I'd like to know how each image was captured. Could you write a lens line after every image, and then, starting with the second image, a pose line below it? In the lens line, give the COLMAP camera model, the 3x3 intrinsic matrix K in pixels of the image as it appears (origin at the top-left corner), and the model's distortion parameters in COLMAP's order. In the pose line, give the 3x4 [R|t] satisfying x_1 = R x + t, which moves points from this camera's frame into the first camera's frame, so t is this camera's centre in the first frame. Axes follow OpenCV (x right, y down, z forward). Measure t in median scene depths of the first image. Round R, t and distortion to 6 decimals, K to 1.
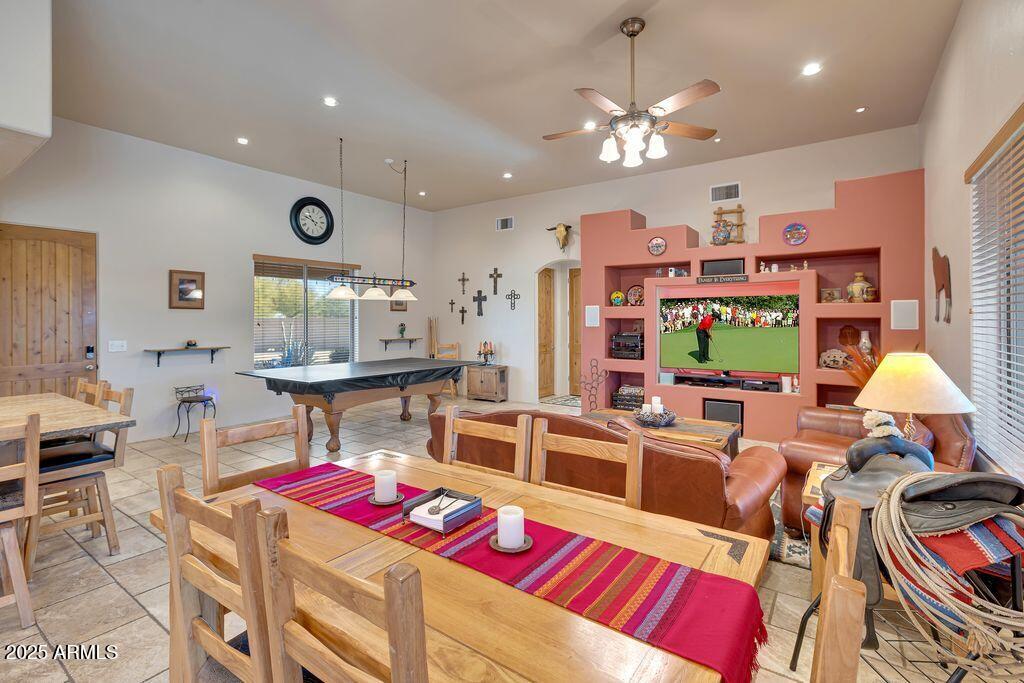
lens RADIAL K [[475.9, 0, 509.3], [0, 475.9, 321.9], [0, 0, 1]] dist [-0.036006, 0.024159]
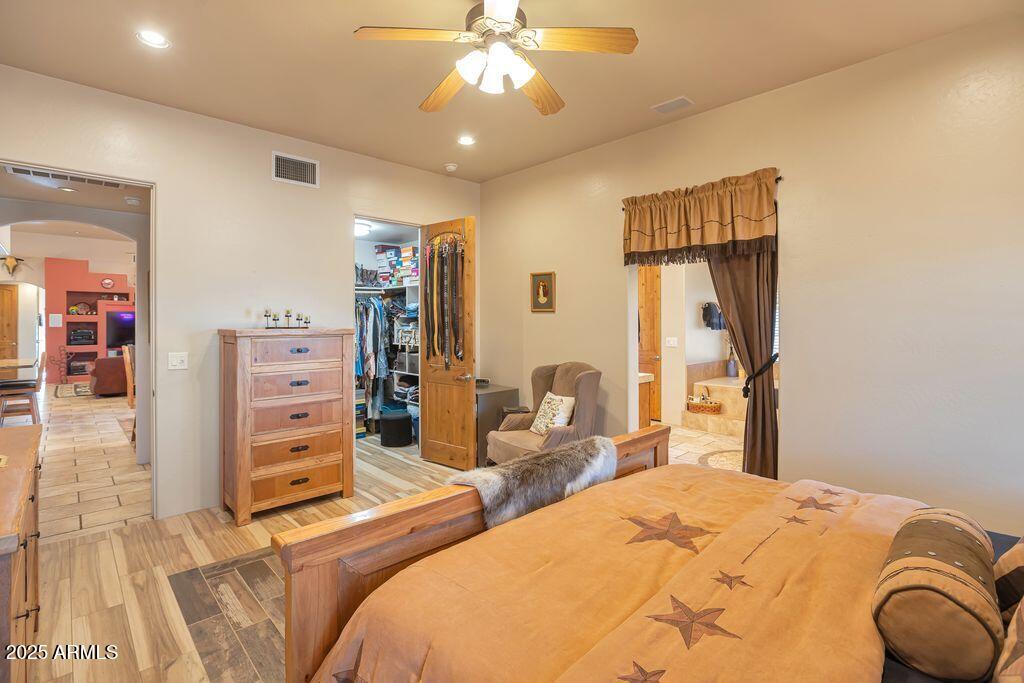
lens RADIAL K [[475.5, 0, 511.1], [0, 475.5, 322.9], [0, 0, 1]] dist [-0.032644, 0.012094]
pose [[0.197480, -0.002640, 0.980303, -1.168672], [0.004568, 0.999988, 0.001773, -0.000322], [-0.980296, 0.004128, 0.197489, -0.919389]]
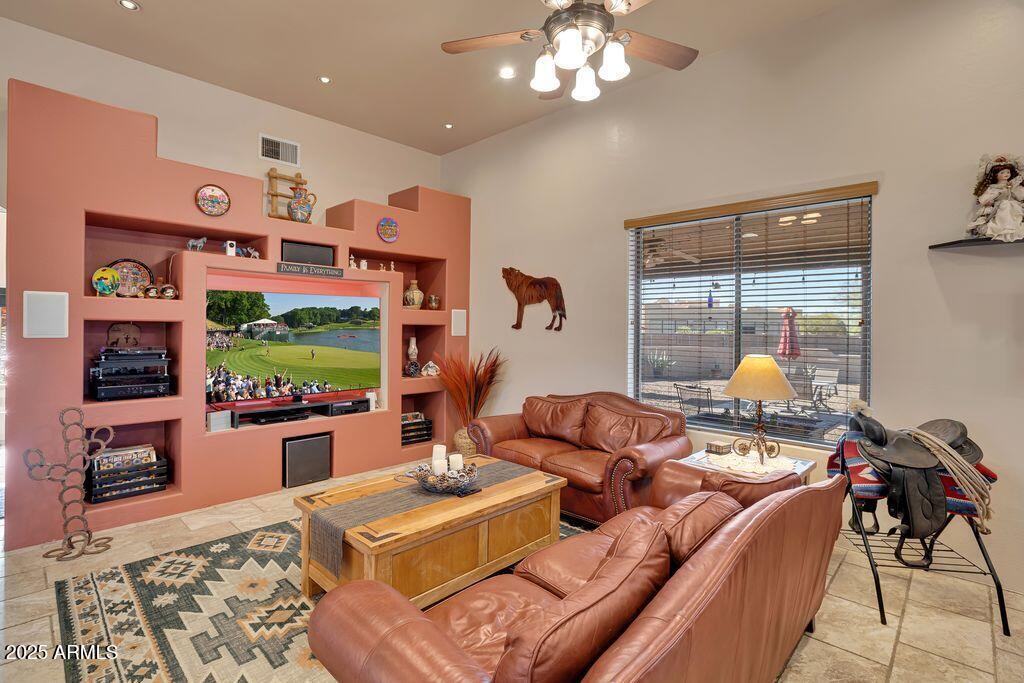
lens RADIAL K [[489.8, 0, 506.1], [0, 489.8, 326.7], [0, 0, 1]] dist [-0.023079, 0.001253]
pose [[0.158228, 0.003028, 0.987398, -0.224272], [-0.006532, 0.999977, -0.002020, -0.003040], [-0.987381, -0.006130, 0.158244, 0.530532]]
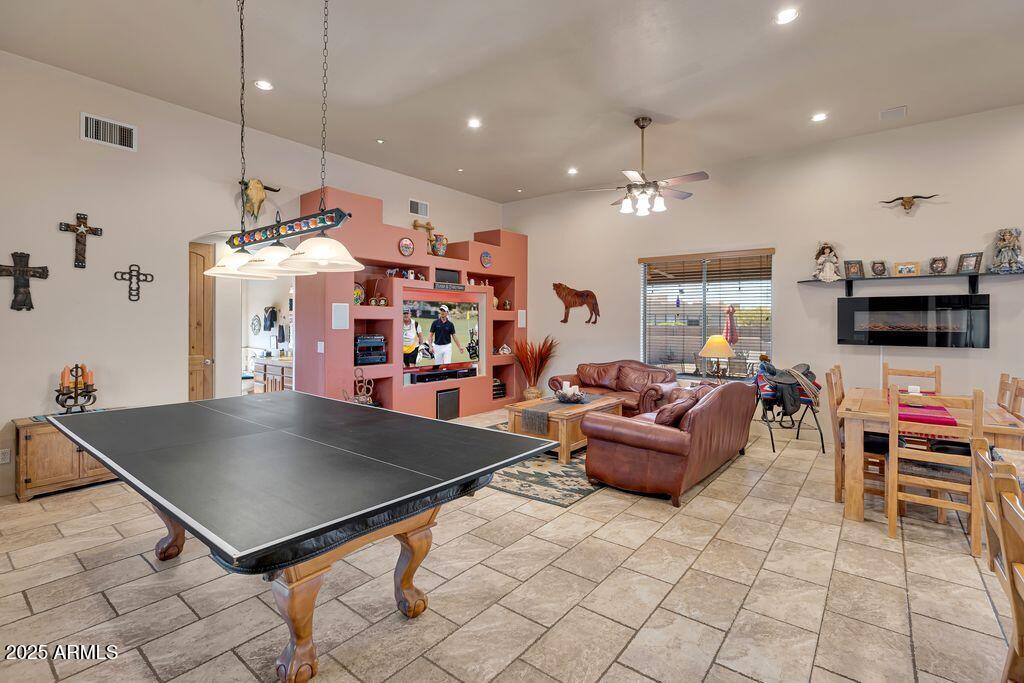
lens RADIAL K [[475.9, 0, 509.3], [0, 475.9, 321.9], [0, 0, 1]] dist [-0.036006, 0.024159]
pose [[0.056233, -0.000448, 0.998418, -0.657224], [-0.001675, 0.999998, 0.000543, -0.003701], [-0.998416, -0.001703, 0.056232, 0.714936]]
